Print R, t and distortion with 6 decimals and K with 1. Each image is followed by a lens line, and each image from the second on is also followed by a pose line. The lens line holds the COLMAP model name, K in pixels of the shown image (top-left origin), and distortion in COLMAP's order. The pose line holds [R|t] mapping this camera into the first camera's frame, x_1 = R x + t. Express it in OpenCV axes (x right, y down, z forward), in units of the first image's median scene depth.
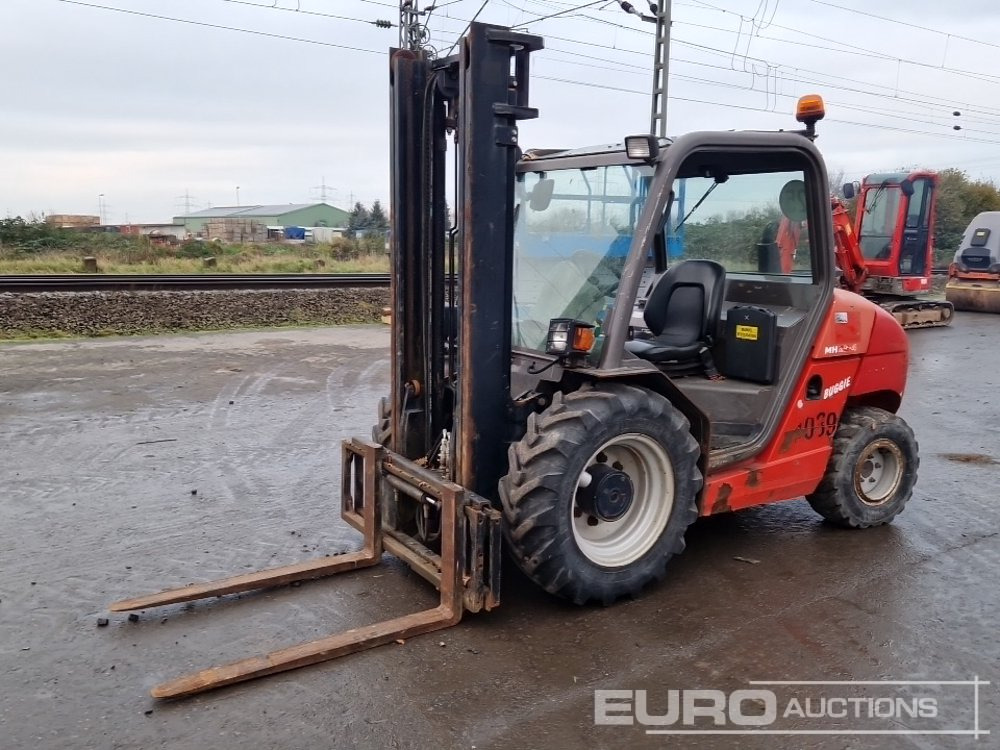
lens RADIAL K [[879.3, 0, 496.0], [0, 879.3, 372.2], [0, 0, 1]] dist [-0.025871, -0.005874]
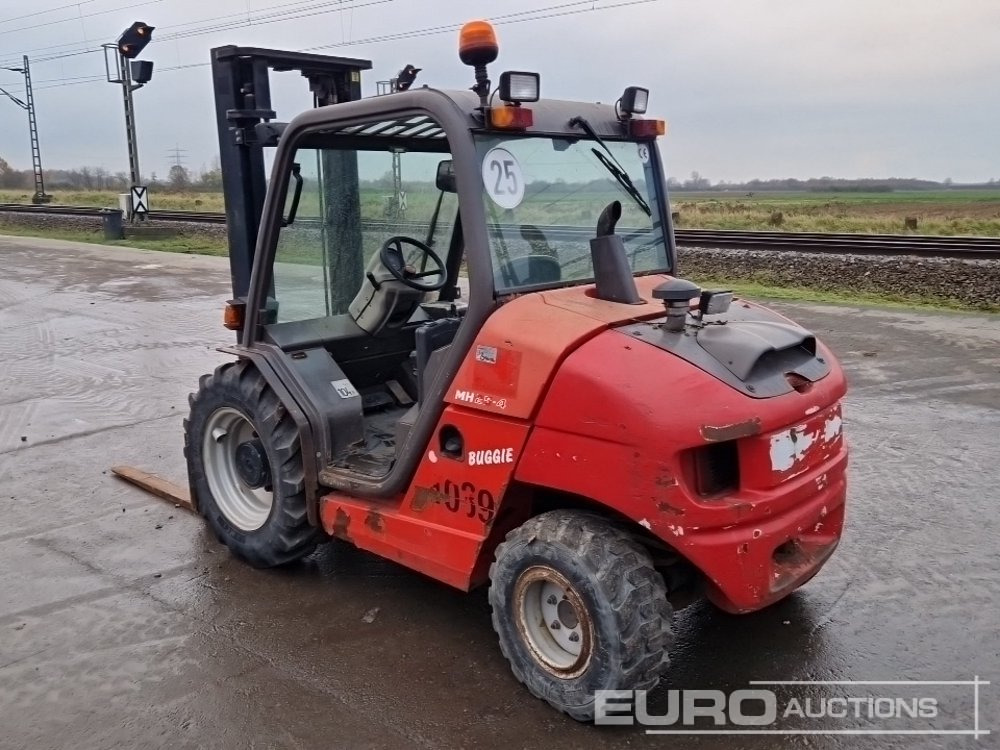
lens RADIAL K [[908.4, 0, 503.2], [0, 908.4, 368.1], [0, 0, 1]] dist [0.073907, -0.025933]
pose [[0.232811, 0.175805, -0.956500, 1.038083], [-0.126761, 0.980620, 0.149385, -0.153200], [0.964225, 0.086468, 0.250584, 0.821858]]
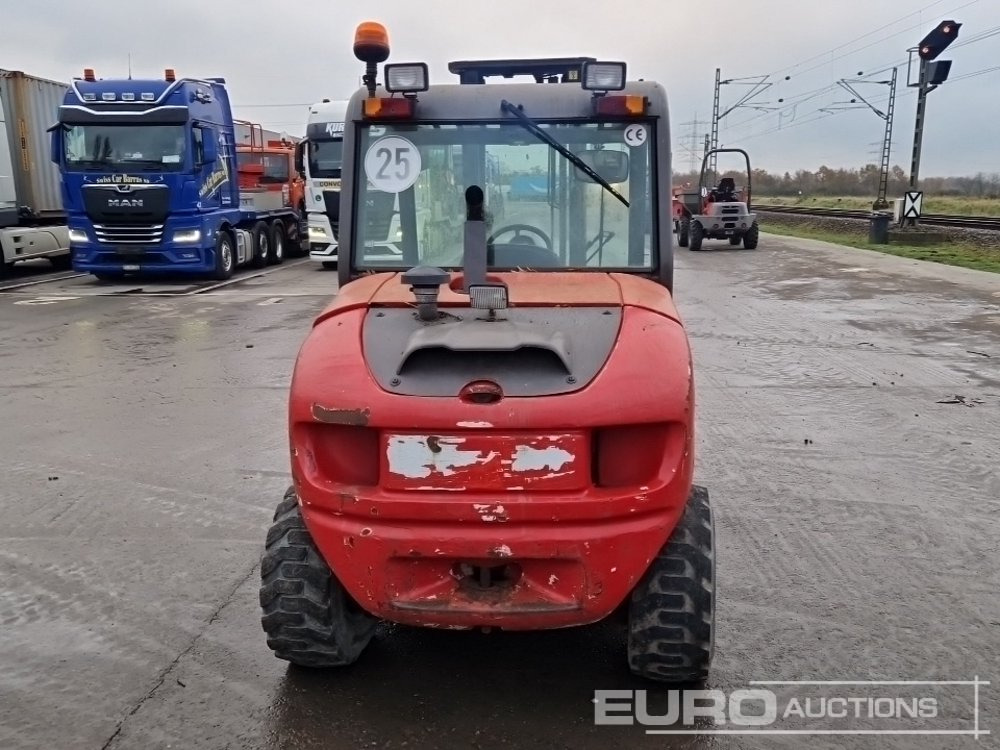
lens RADIAL K [[908.4, 0, 504.5], [0, 908.4, 371.9], [0, 0, 1]] dist [0.073907, -0.025933]
pose [[-0.617210, 0.134592, -0.775201, 0.892675], [-0.121959, 0.956986, 0.263257, -0.236964], [0.777289, 0.257028, -0.574247, 1.532031]]
